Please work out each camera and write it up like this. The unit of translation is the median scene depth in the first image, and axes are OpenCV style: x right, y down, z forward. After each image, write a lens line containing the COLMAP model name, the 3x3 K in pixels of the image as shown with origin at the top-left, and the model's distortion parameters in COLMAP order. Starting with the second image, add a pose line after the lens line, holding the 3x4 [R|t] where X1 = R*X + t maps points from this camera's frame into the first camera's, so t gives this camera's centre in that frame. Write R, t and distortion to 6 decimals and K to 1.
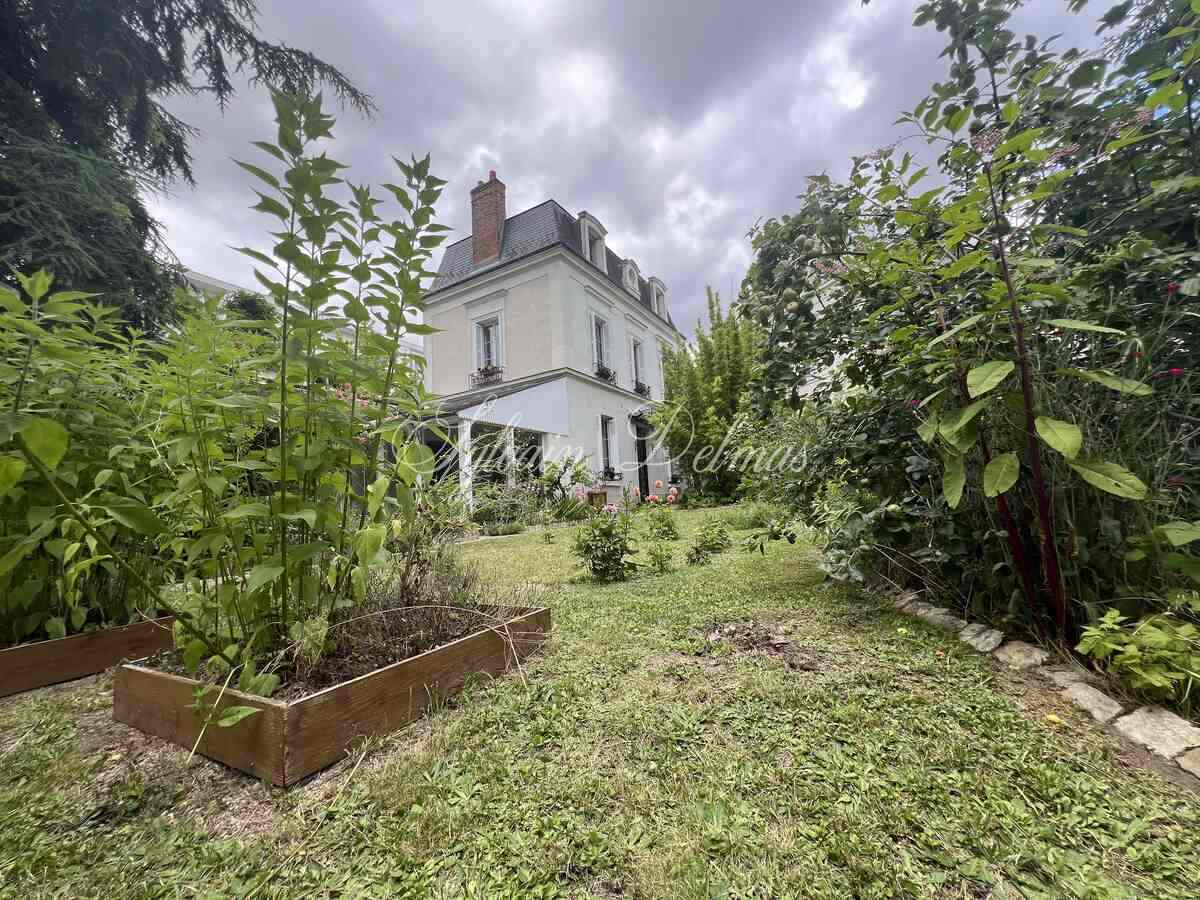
lens RADIAL K [[491.3, 0, 600.0], [0, 491.3, 450.0], [0, 0, 1]] dist [-0.000791, 0.000054]
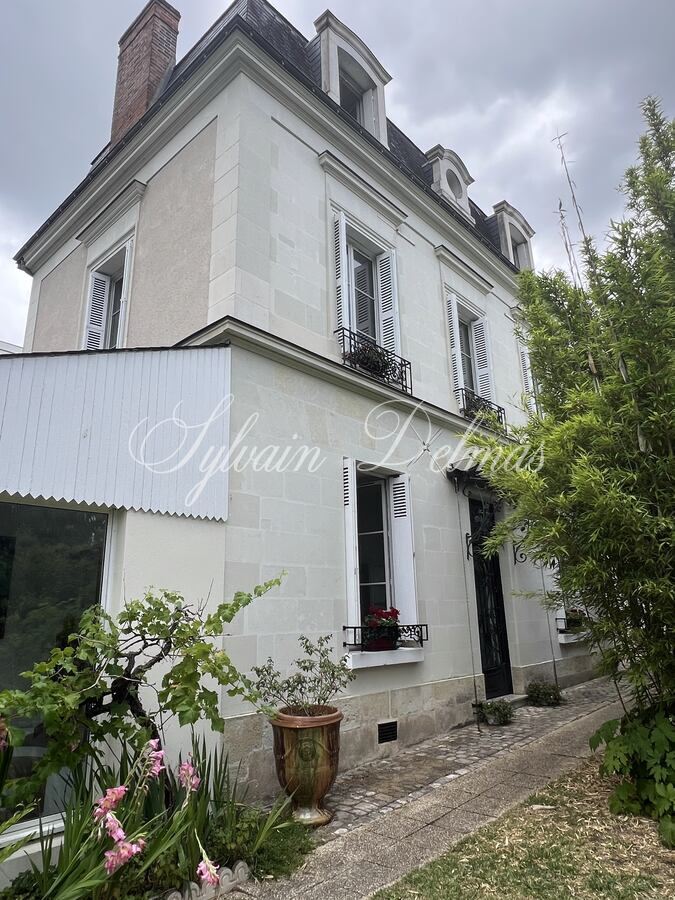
lens RADIAL K [[579.9, 0, 349.3], [0, 579.9, 448.5], [0, 0, 1]] dist [-0.018065, 0.000472]
pose [[0.981396, -0.027692, -0.189985, 0.162452], [-0.002093, 0.987941, -0.154814, -0.031969], [0.191981, 0.152332, 0.969504, 1.199734]]
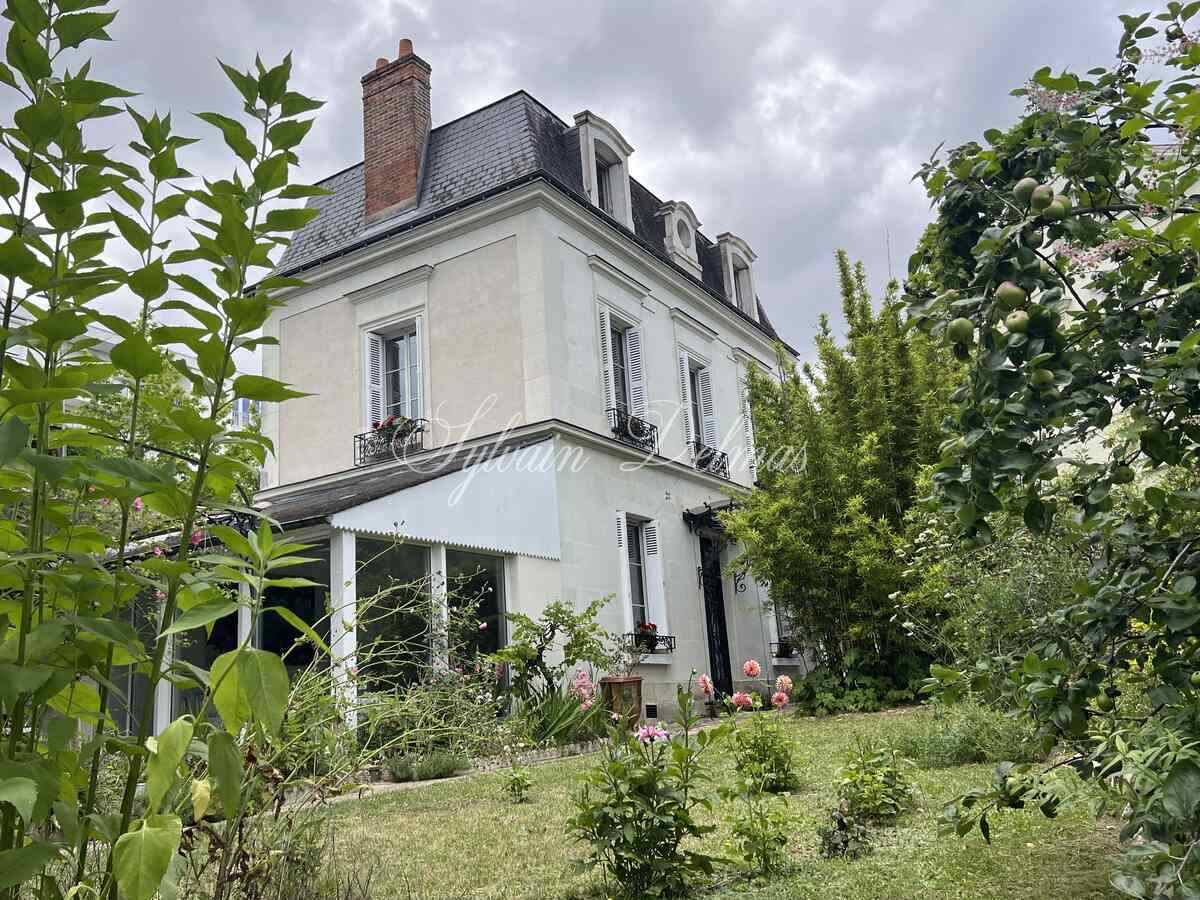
lens RADIAL K [[1020.2, 0, 600.0], [0, 1020.2, 450.0], [0, 0, 1]] dist [0.077891, -0.125213]
pose [[0.999619, -0.016518, -0.022093, -0.001030], [0.013550, 0.991642, -0.128310, -0.012050], [0.024028, 0.127961, 0.991488, -0.003923]]
